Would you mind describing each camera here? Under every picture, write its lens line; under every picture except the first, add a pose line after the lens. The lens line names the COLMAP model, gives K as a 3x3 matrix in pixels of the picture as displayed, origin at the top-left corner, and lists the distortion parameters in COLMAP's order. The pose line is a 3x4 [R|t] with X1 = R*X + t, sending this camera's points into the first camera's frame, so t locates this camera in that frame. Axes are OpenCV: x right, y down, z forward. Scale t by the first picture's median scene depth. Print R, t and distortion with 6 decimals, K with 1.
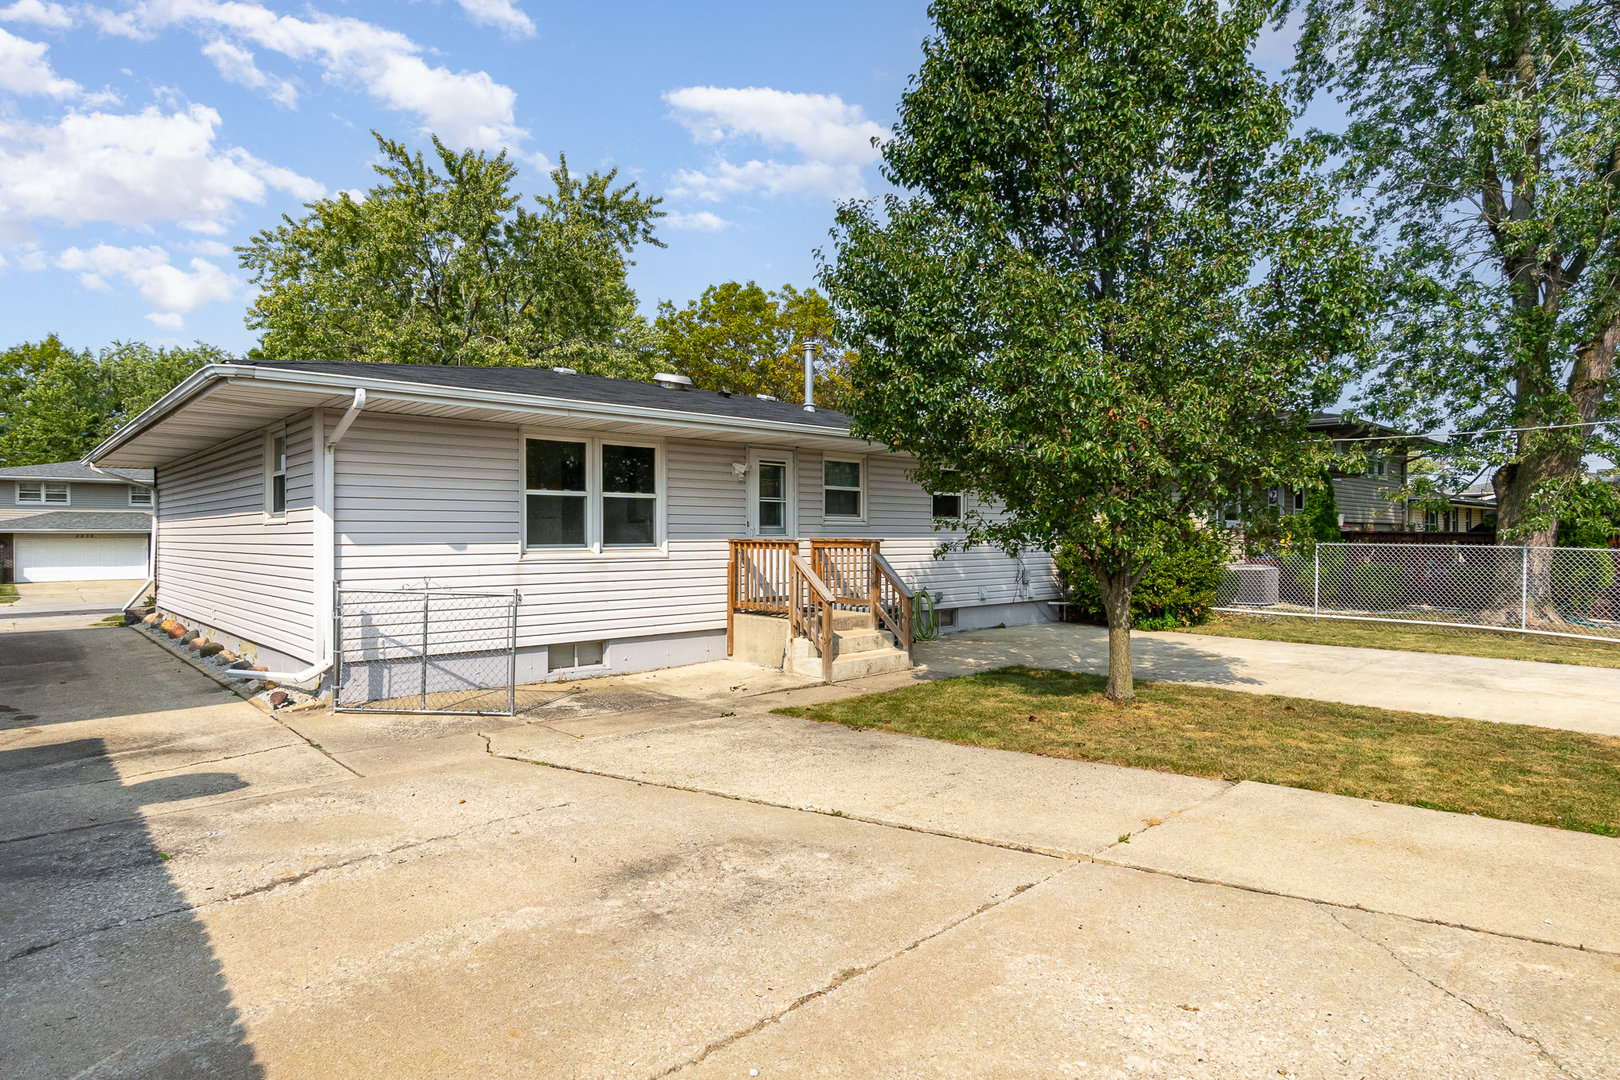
lens RADIAL K [[888.2, 0, 814.8], [0, 888.2, 541.4], [0, 0, 1]] dist [-0.000997, 0.000126]
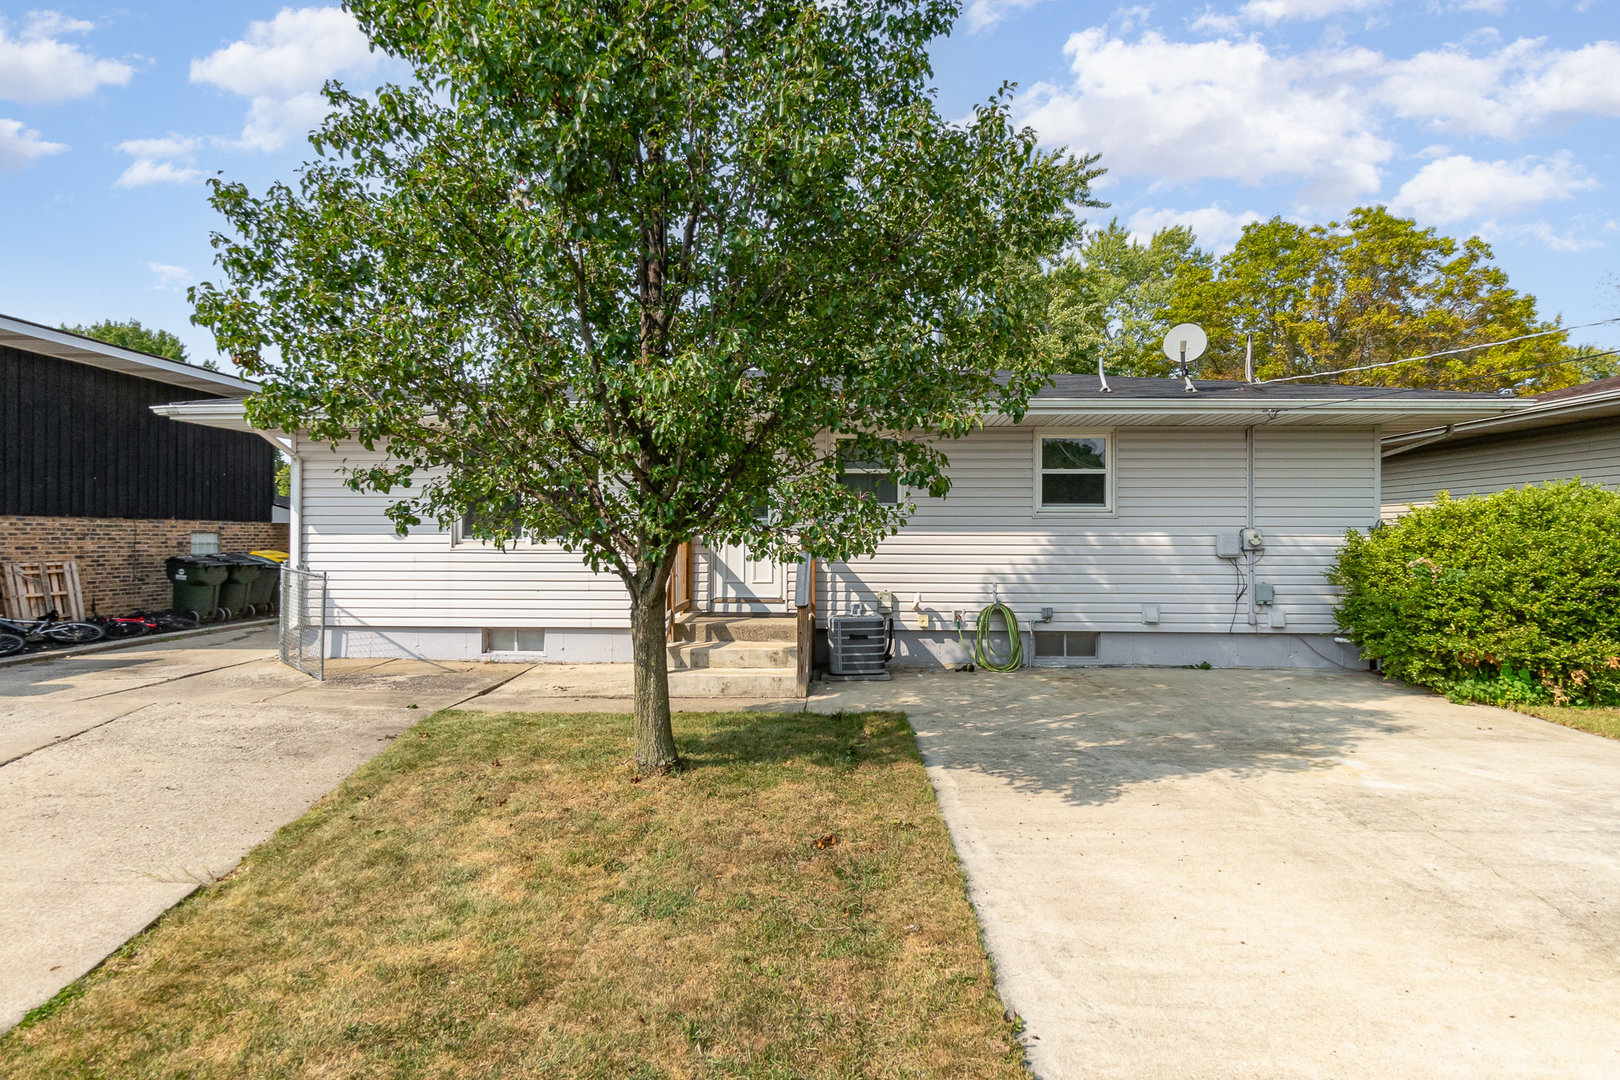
lens RADIAL K [[888.2, 0, 796.9], [0, 888.2, 531.4], [0, 0, 1]] dist [-0.000997, 0.000126]
pose [[0.699249, -0.002024, -0.714875, 0.742463], [-0.007818, 0.999915, -0.010478, 0.006658], [0.714836, 0.012915, 0.699173, 0.502691]]
